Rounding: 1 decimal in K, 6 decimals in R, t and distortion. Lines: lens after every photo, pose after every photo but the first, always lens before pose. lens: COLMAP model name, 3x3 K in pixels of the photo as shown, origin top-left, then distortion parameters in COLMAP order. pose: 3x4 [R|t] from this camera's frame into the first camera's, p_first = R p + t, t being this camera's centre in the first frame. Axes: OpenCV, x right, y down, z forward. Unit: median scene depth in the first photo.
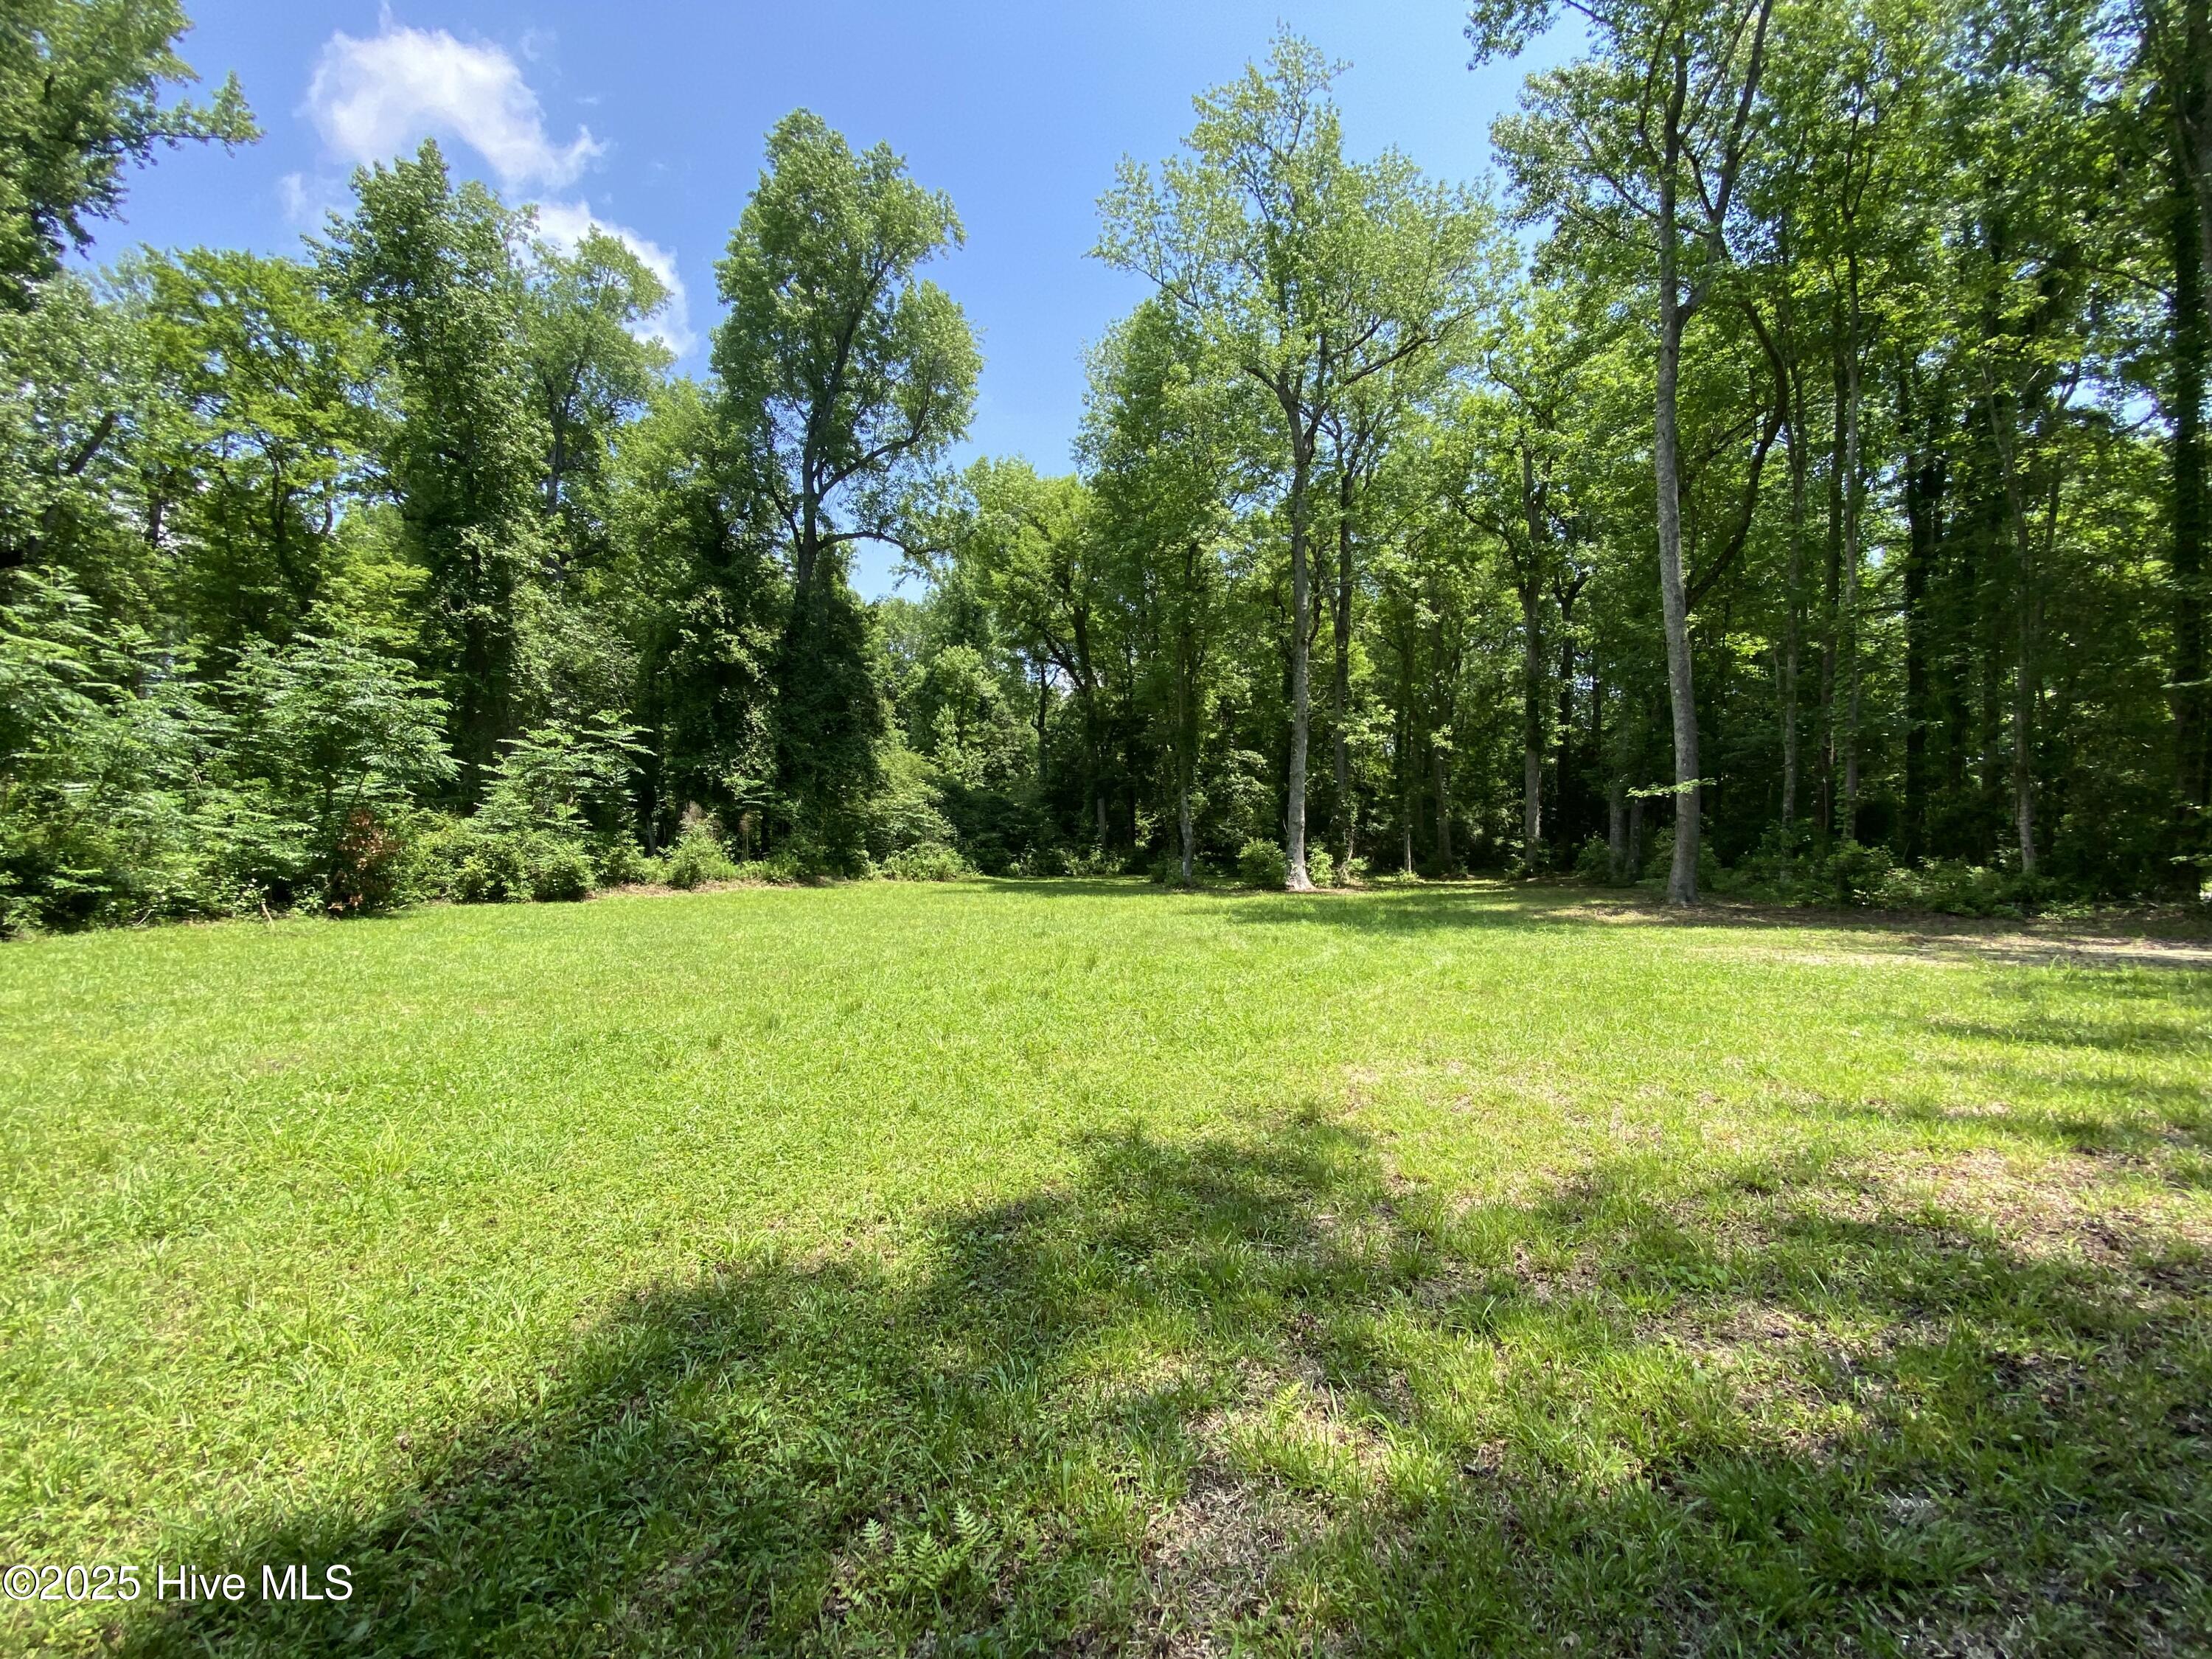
lens RADIAL K [[891.0, 0, 1126.7], [0, 891.0, 837.0], [0, 0, 1]] dist [0.031619, 0.000027]
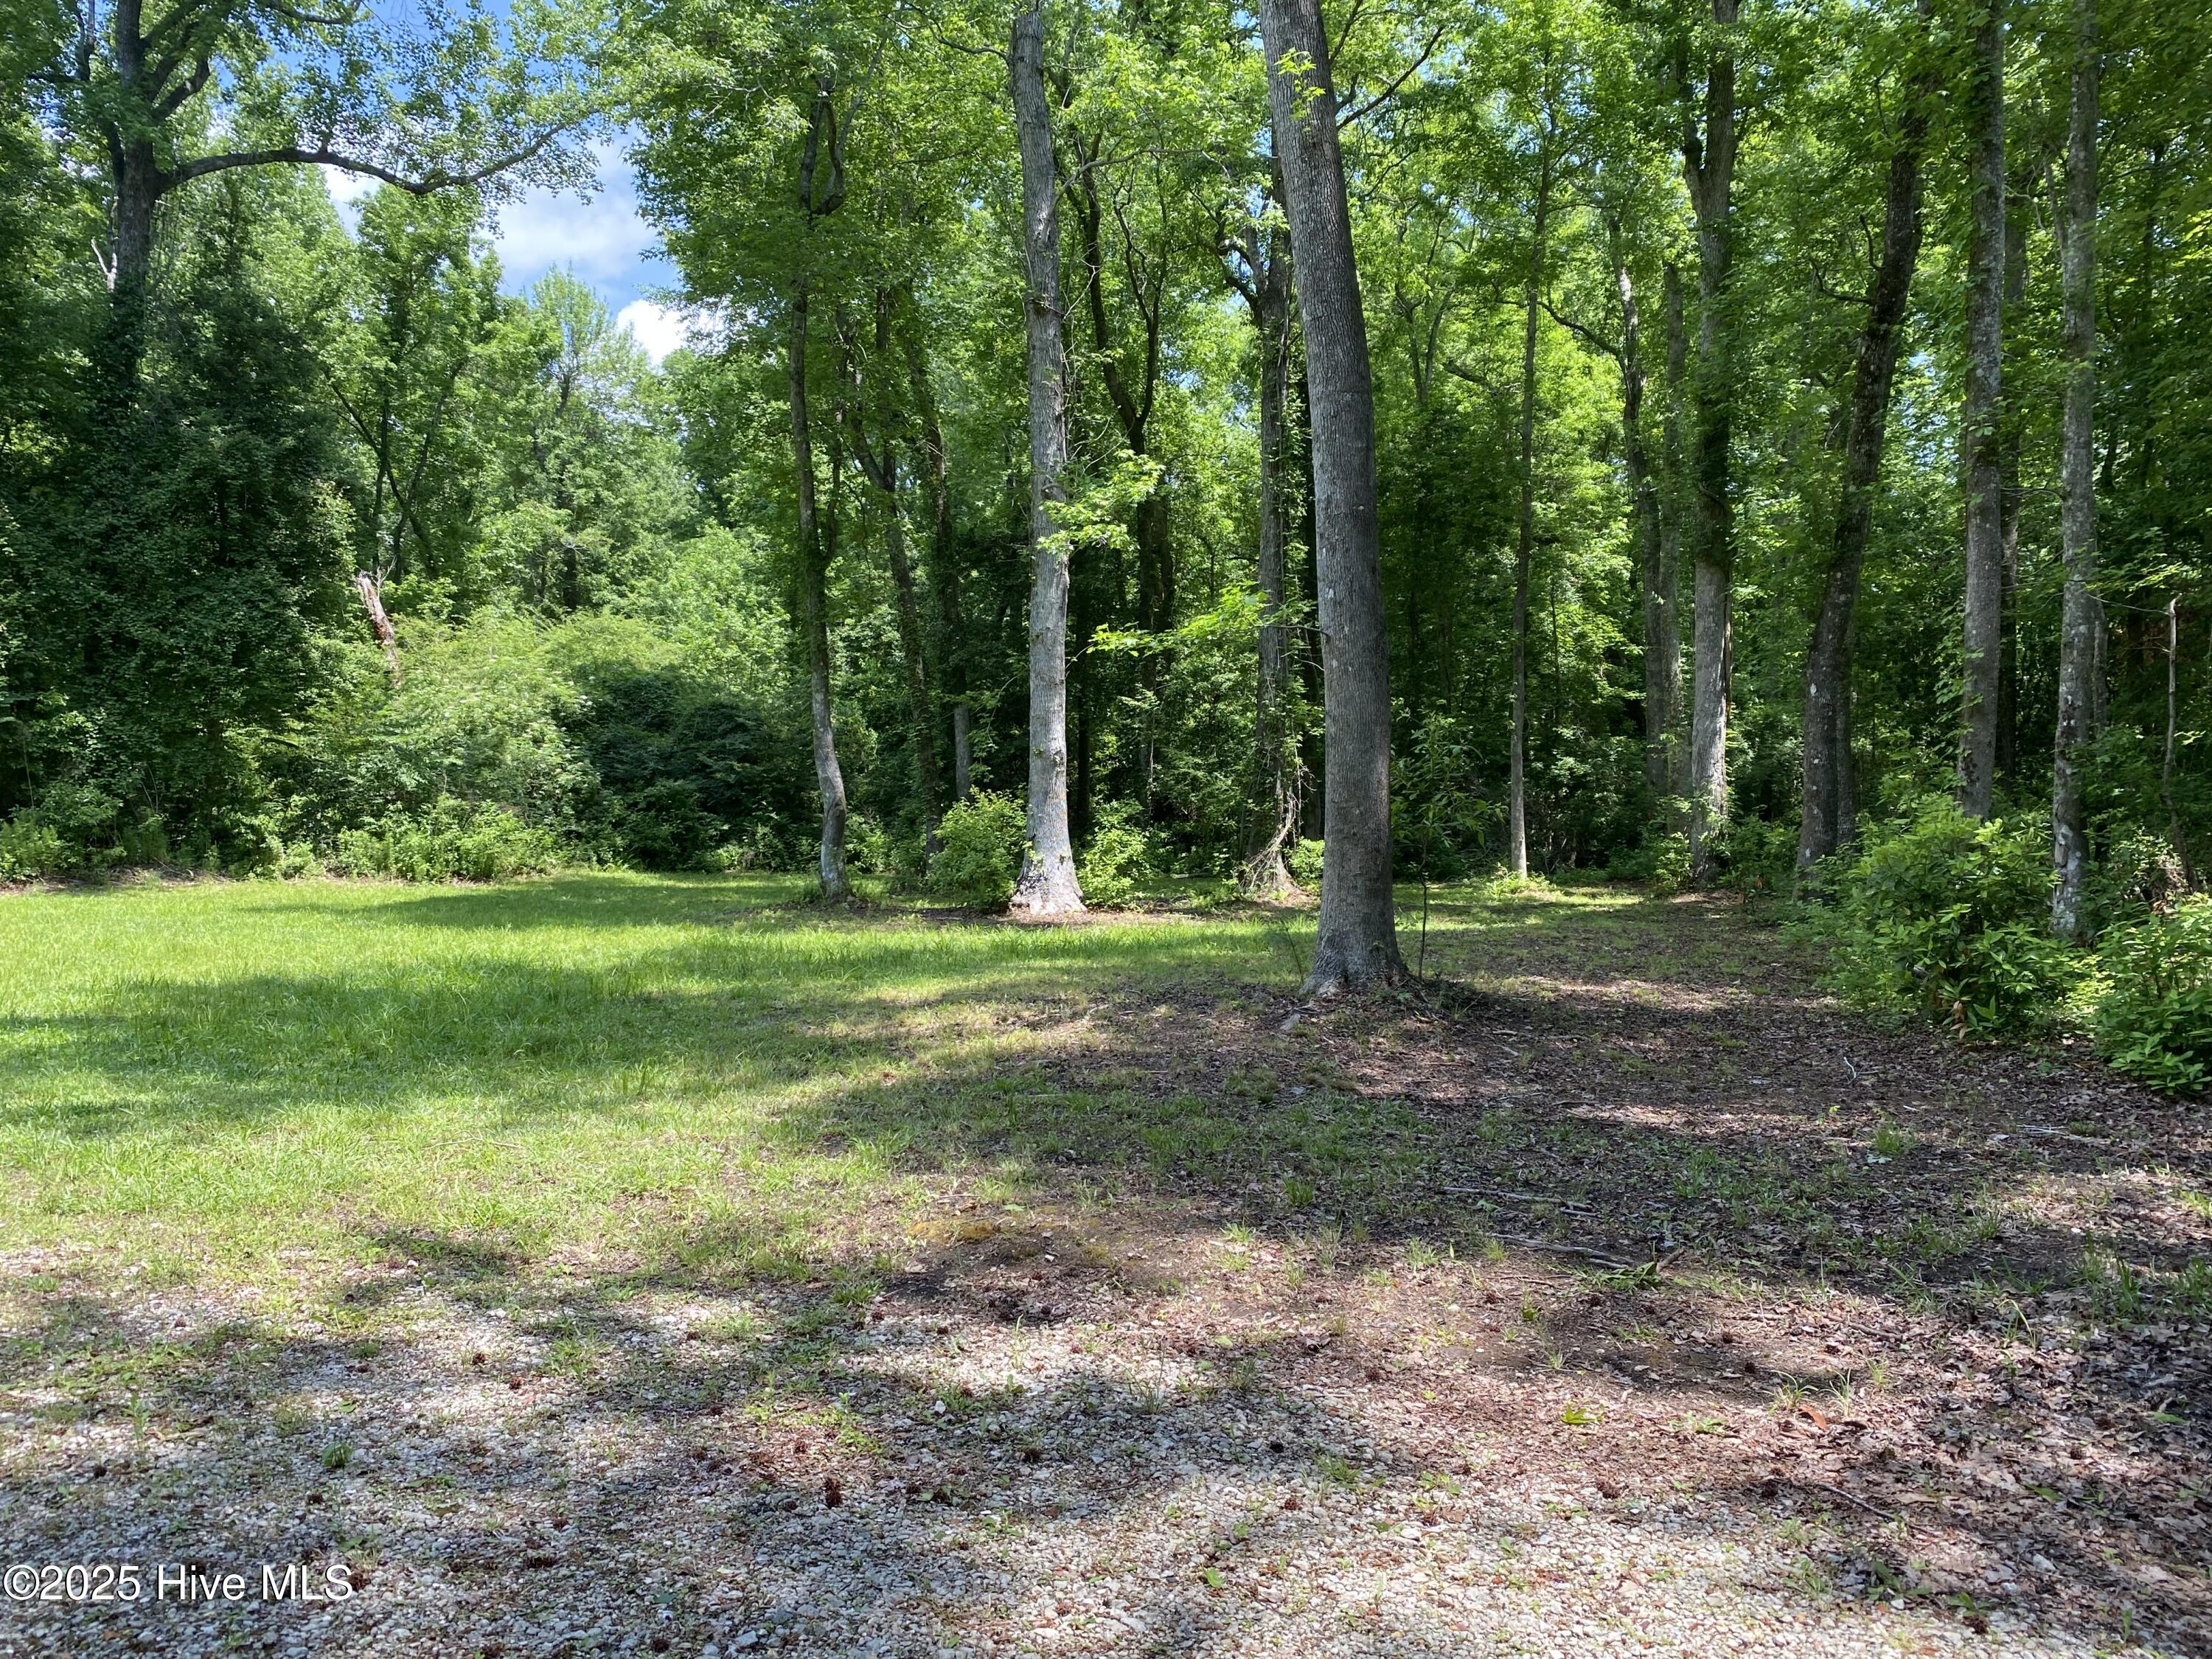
lens RADIAL K [[1660.7, 0, 1074.6], [0, 1660.7, 823.9], [0, 0, 1]] dist [0.053071, -0.068640]
pose [[0.975181, 0.005398, -0.221343, 0.335894], [-0.000963, 0.999797, 0.020139, 0.000862], [0.221406, -0.019426, 0.974988, 0.218455]]
